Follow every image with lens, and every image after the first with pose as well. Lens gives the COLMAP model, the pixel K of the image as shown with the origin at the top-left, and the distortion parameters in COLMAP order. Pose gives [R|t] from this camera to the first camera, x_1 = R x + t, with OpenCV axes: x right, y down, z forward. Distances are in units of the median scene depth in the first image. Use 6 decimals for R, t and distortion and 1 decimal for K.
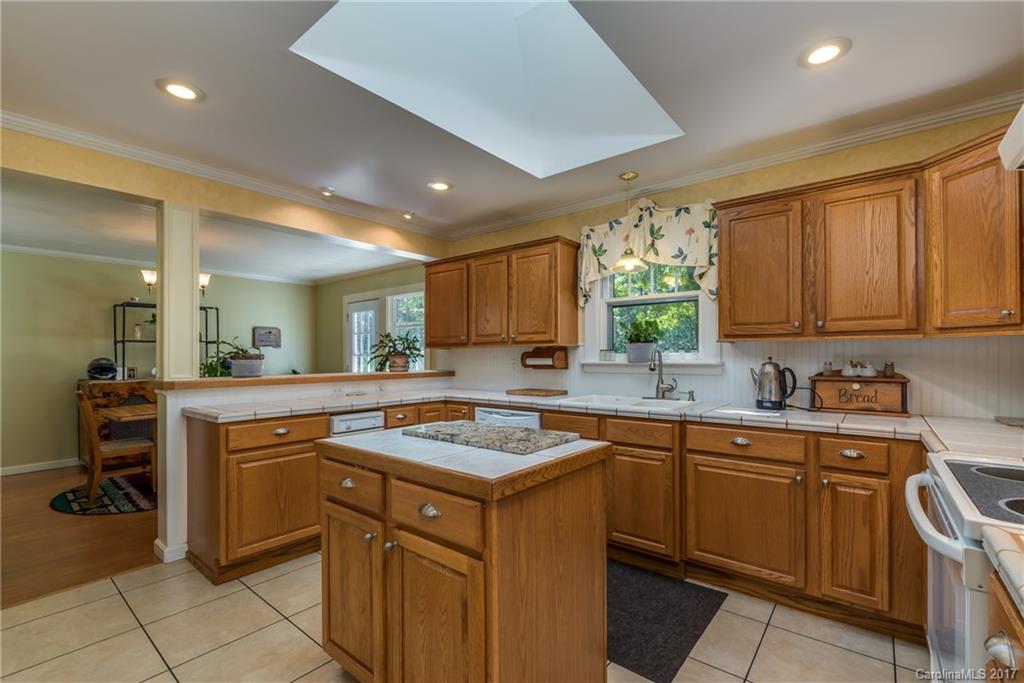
lens RADIAL K [[448.9, 0, 524.1], [0, 448.9, 361.7], [0, 0, 1]] dist [0.000738, 0.000079]
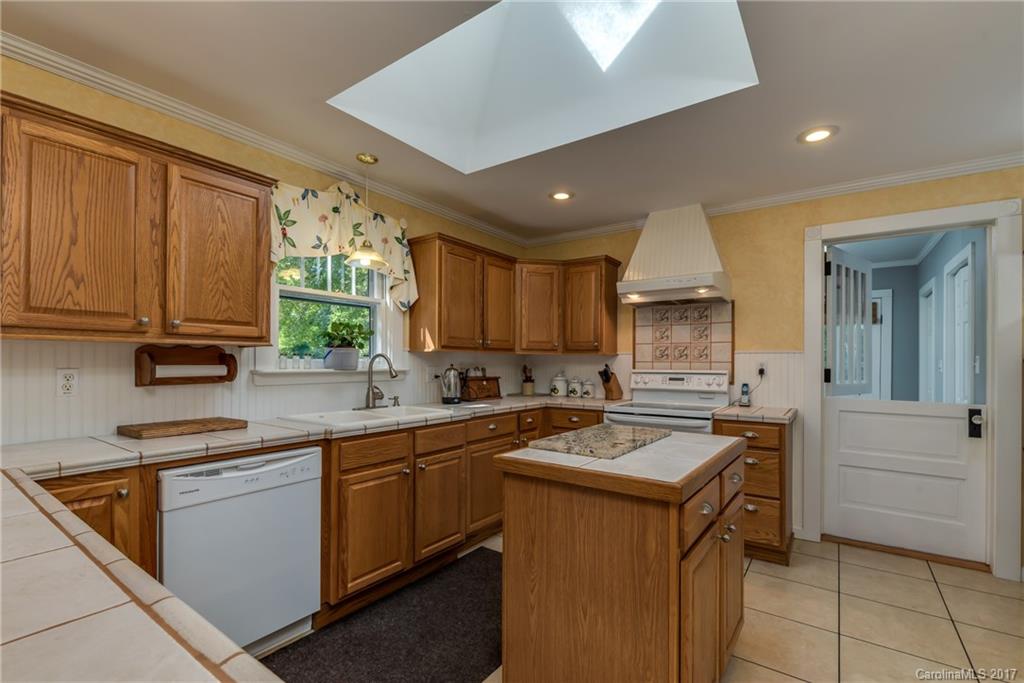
lens RADIAL K [[448.9, 0, 524.1], [0, 448.9, 361.7], [0, 0, 1]] dist [0.000738, 0.000079]
pose [[-0.059461, 0.004643, 0.998220, -0.668838], [0.004214, 0.999981, -0.004400, -0.009283], [-0.998222, 0.003944, -0.059480, 0.749131]]
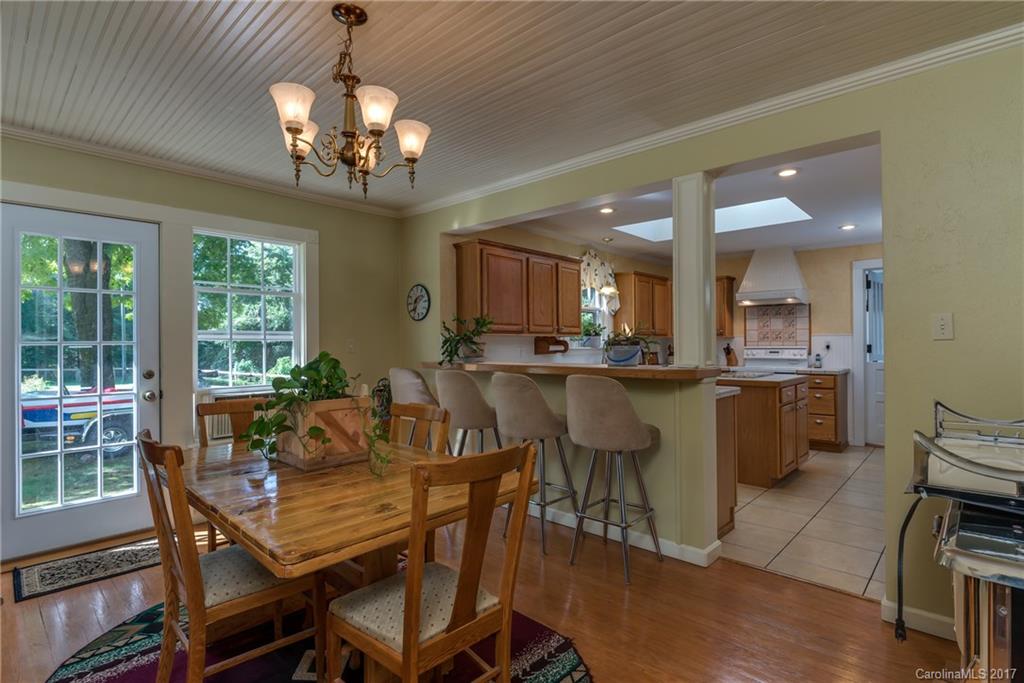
lens RADIAL K [[492.1, 0, 535.1], [0, 492.1, 338.8], [0, 0, 1]] dist [-0.000591, -0.000070]
pose [[0.053670, 0.012958, 0.998475, -1.673668], [0.013739, 0.999812, -0.013714, -0.008649], [-0.998464, 0.014454, 0.053482, 1.188014]]
